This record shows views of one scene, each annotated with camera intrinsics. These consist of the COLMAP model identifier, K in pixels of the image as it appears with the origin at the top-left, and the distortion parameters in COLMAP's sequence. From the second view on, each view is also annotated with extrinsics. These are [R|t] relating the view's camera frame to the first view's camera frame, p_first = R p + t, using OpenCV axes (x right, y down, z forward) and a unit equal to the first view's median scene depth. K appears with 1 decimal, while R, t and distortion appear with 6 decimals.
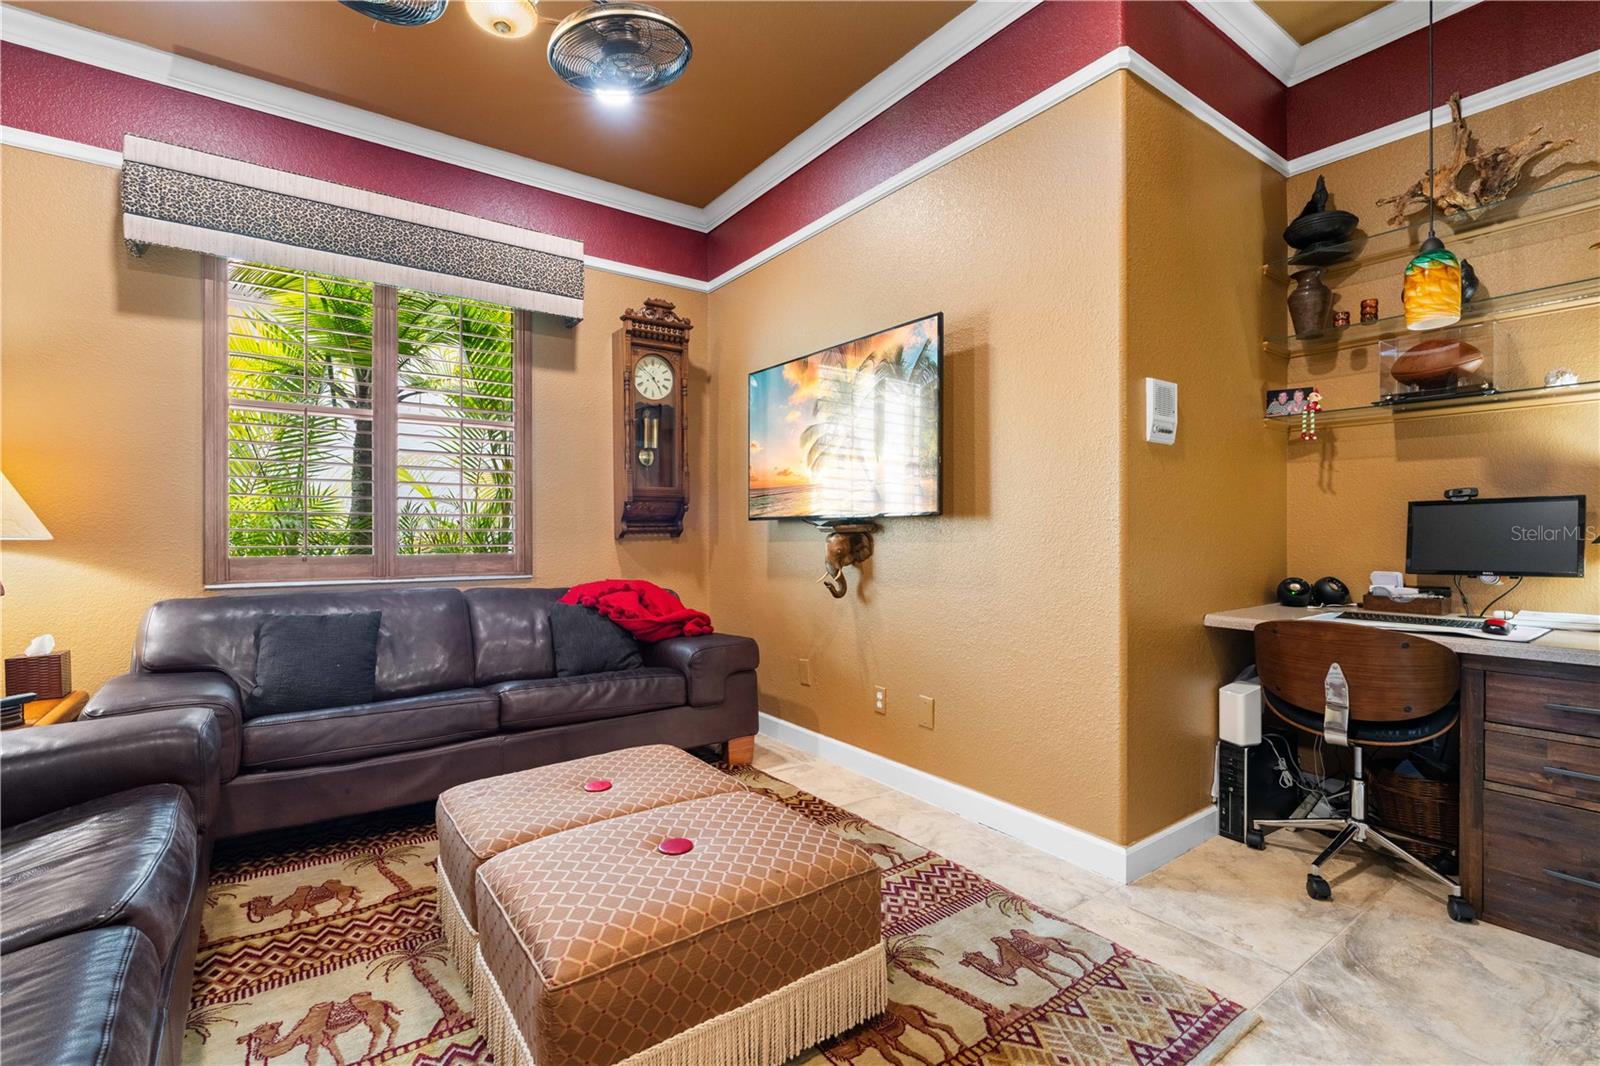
lens RADIAL K [[723.0, 0, 795.9], [0, 723.0, 533.5], [0, 0, 1]] dist [-0.007299, 0.002426]
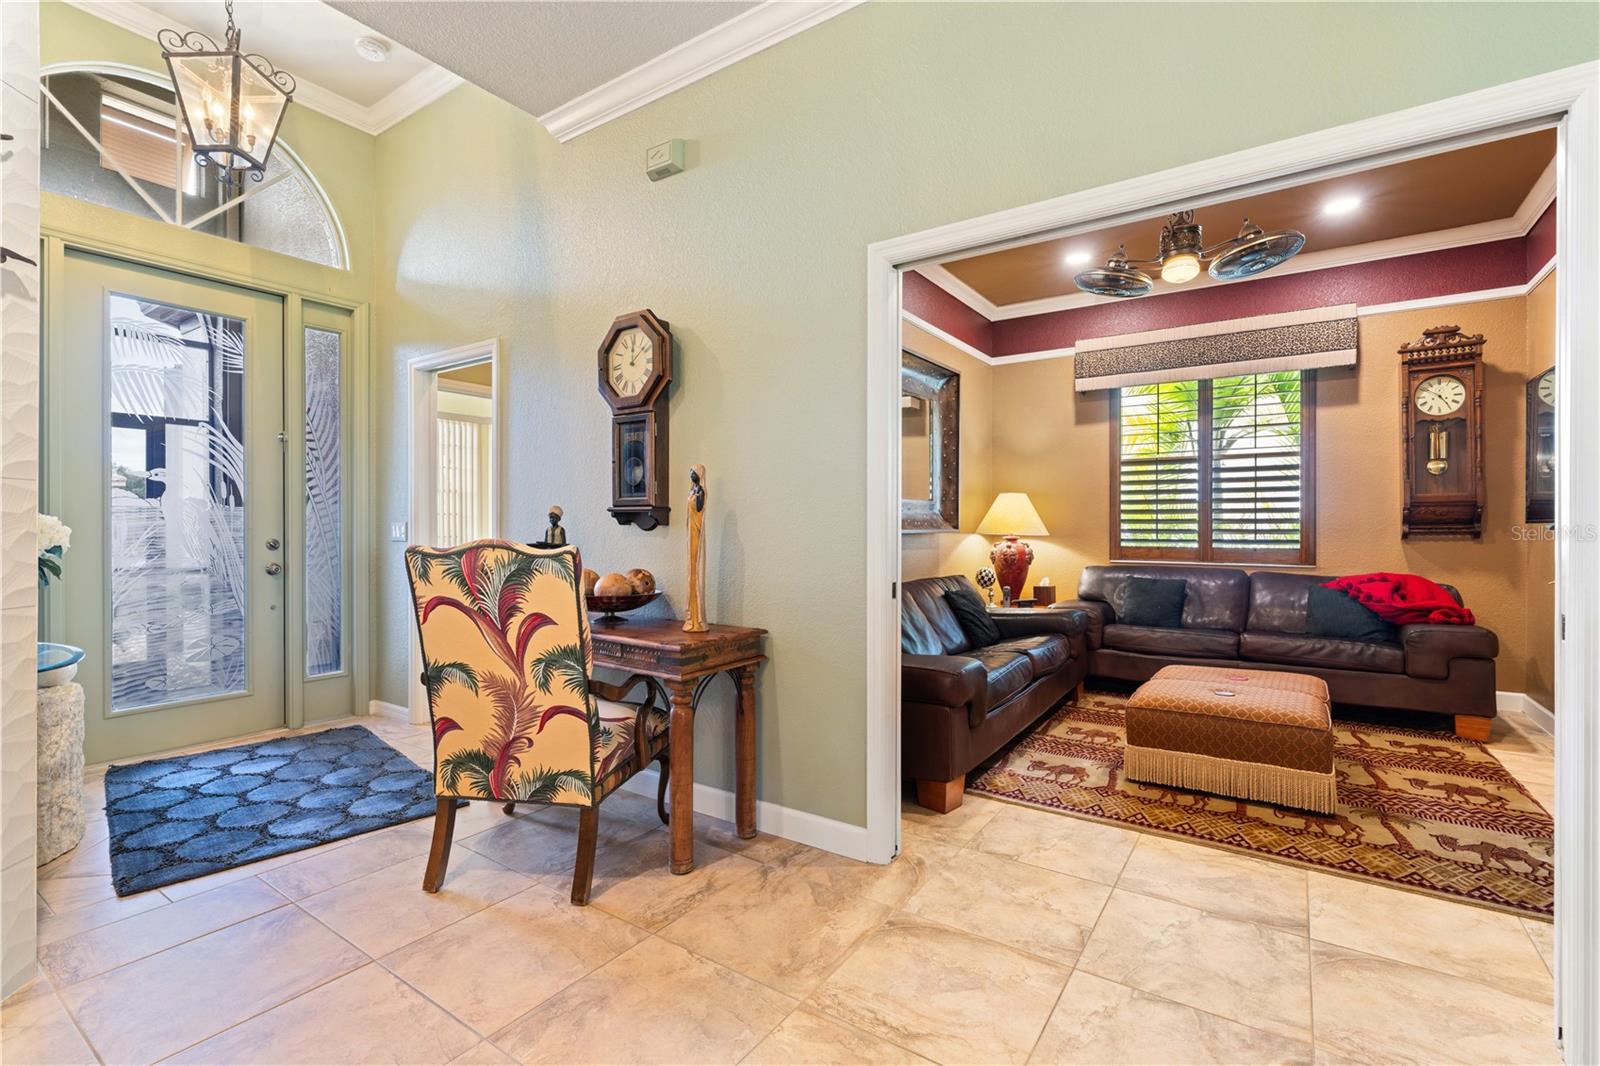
lens RADIAL K [[723.0, 0, 800.4], [0, 723.0, 532.8], [0, 0, 1]] dist [-0.007299, 0.002426]
pose [[0.334810, 0.007238, -0.942258, 0.641036], [-0.000610, 0.999972, 0.007465, -0.013141], [0.942286, -0.001924, 0.334805, -0.375874]]
